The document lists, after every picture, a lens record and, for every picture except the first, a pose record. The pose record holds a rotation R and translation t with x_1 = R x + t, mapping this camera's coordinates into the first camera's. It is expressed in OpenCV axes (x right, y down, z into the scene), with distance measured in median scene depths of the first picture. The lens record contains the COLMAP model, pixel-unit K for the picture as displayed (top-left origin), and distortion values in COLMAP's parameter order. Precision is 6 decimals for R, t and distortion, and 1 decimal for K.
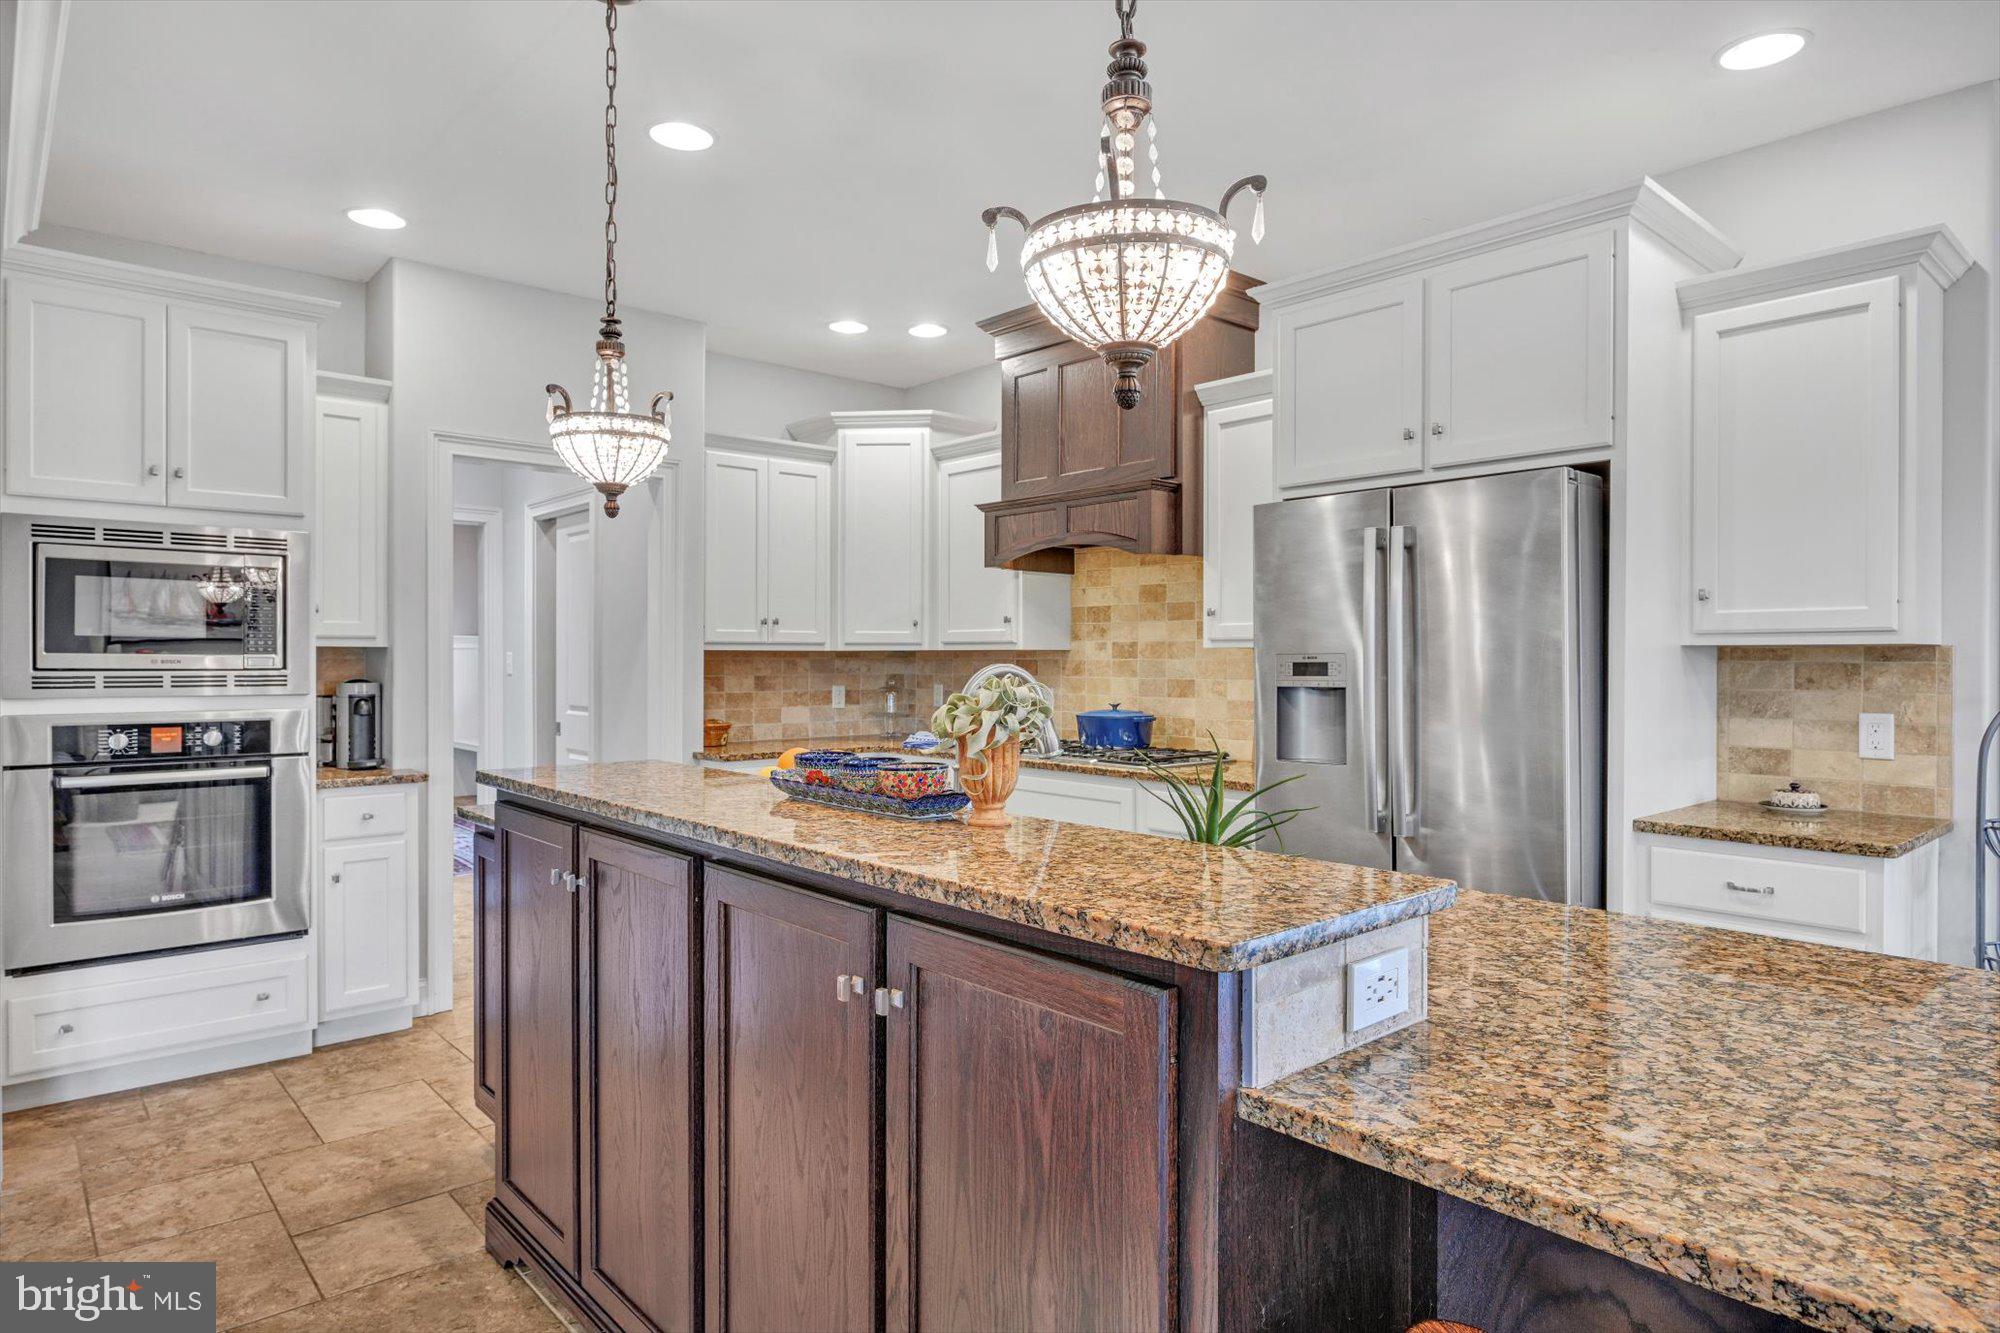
lens RADIAL K [[1136.5, 0, 1000.0], [0, 1136.5, 666.5], [0, 0, 1]] dist [-0.002654, -0.000469]
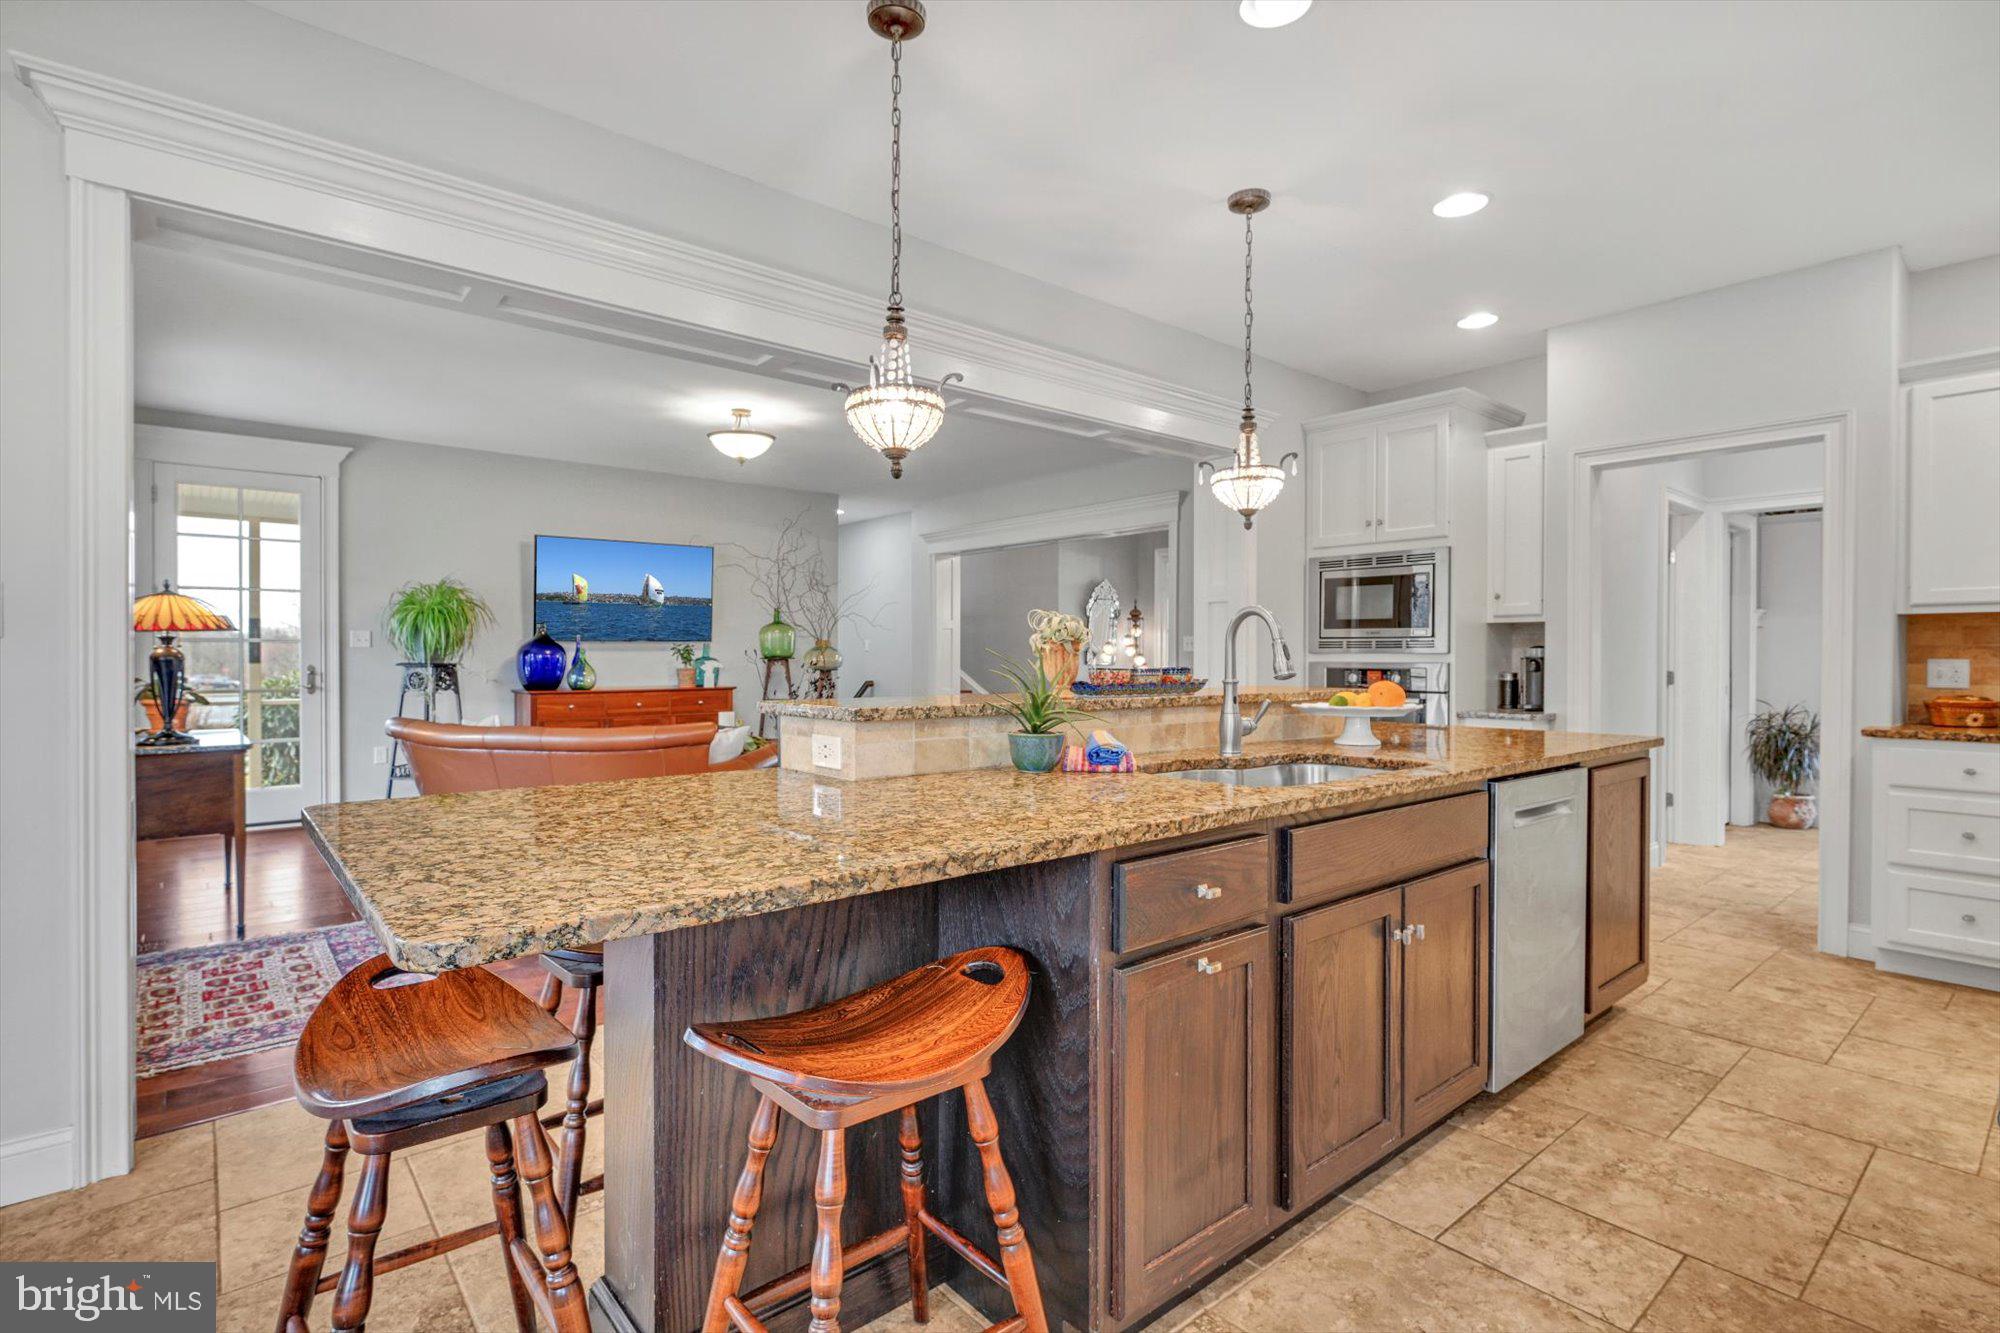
lens RADIAL K [[953.6, 0, 1008.5], [0, 953.6, 660.9], [0, 0, 1]] dist [-0.002654, -0.000317]
pose [[-0.022411, 0.002843, -0.999745, 0.763480], [-0.010781, 0.999937, 0.003085, 0.041907], [0.999691, 0.010847, -0.022379, 0.505980]]
